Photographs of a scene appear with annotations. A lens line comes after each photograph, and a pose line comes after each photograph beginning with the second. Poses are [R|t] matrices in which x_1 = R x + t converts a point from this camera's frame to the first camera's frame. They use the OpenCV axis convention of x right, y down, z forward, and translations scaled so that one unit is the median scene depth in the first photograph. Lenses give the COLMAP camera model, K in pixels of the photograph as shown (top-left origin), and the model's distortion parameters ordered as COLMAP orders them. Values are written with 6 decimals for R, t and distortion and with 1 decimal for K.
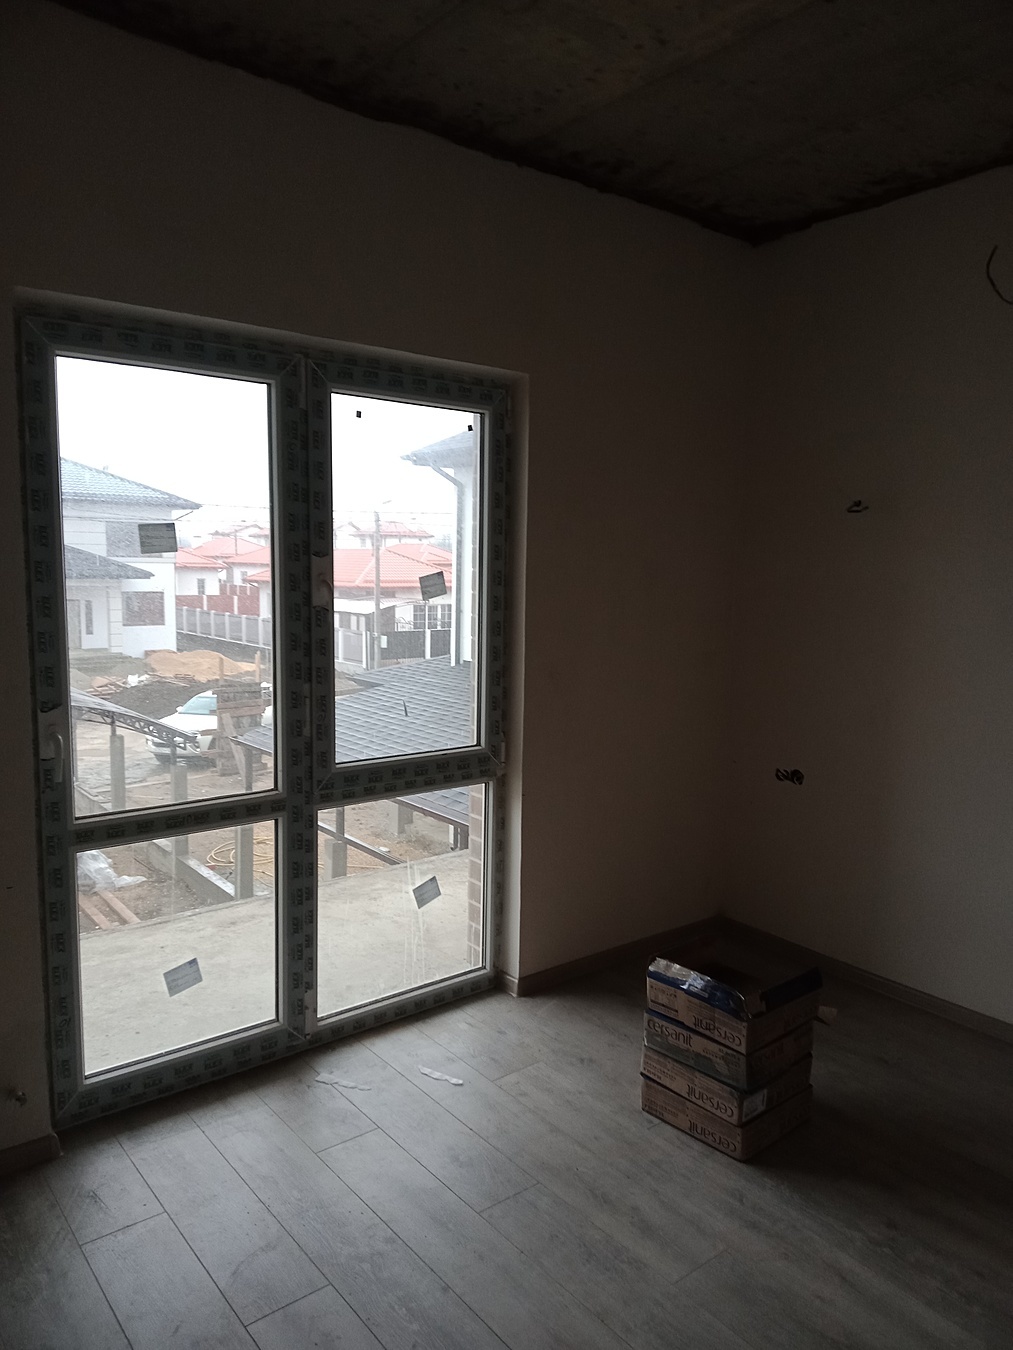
lens RADIAL K [[963.9, 0, 505.0], [0, 963.9, 679.2], [0, 0, 1]] dist [0.104751, -0.166255]
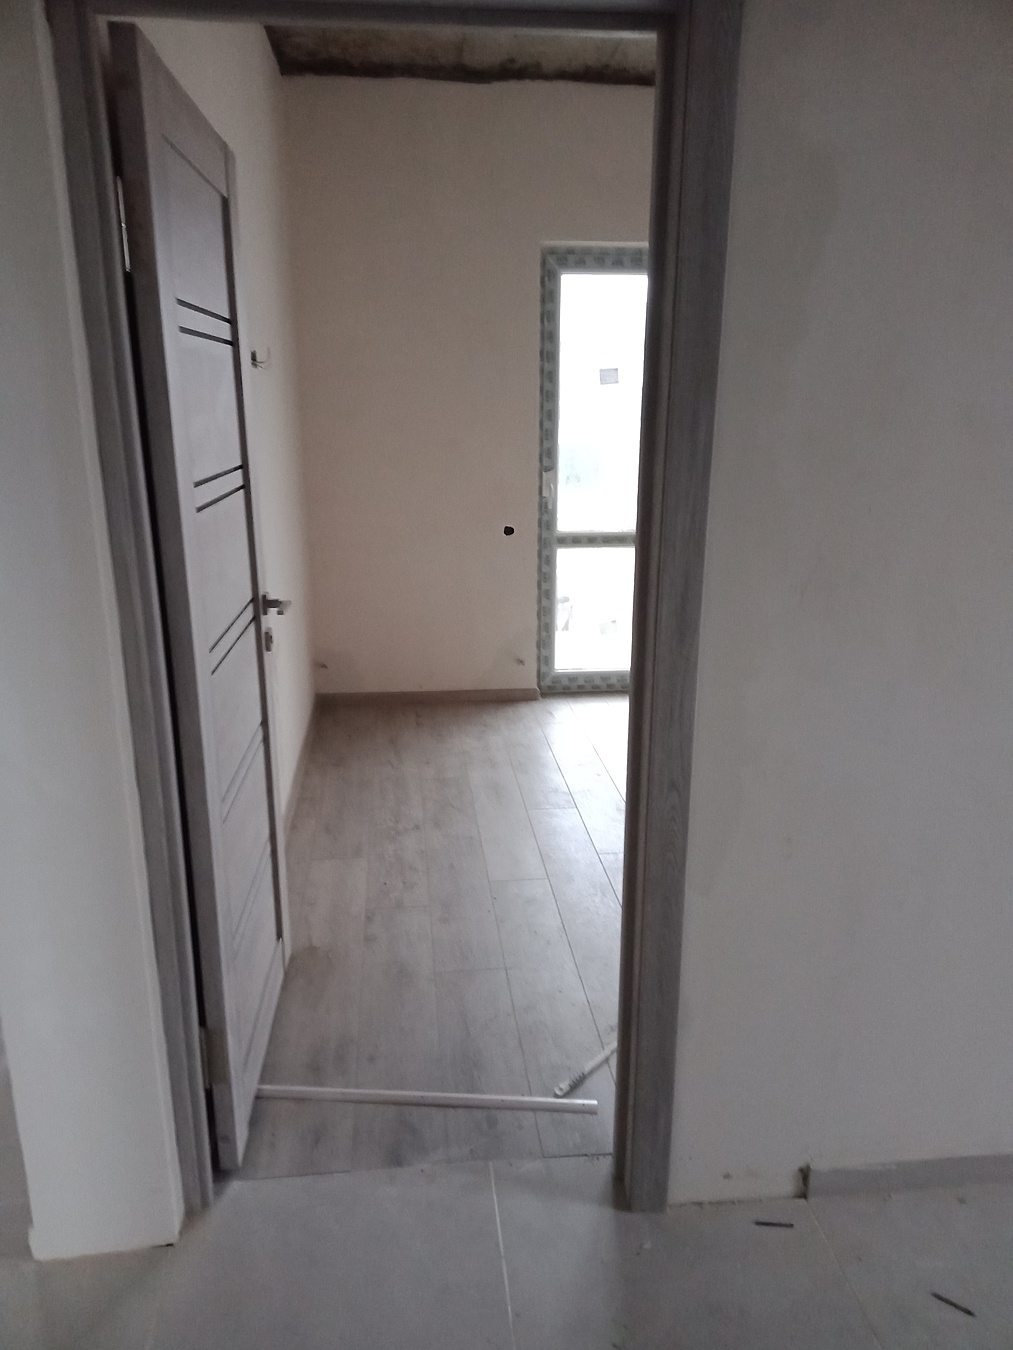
lens RADIAL K [[963.9, 0, 505.0], [0, 963.9, 679.2], [0, 0, 1]] dist [0.104751, -0.166255]
pose [[0.842197, 0.134762, -0.522057, 0.470791], [-0.051717, 0.983987, 0.170571, 0.103803], [0.536684, -0.116655, 0.835681, -0.630750]]
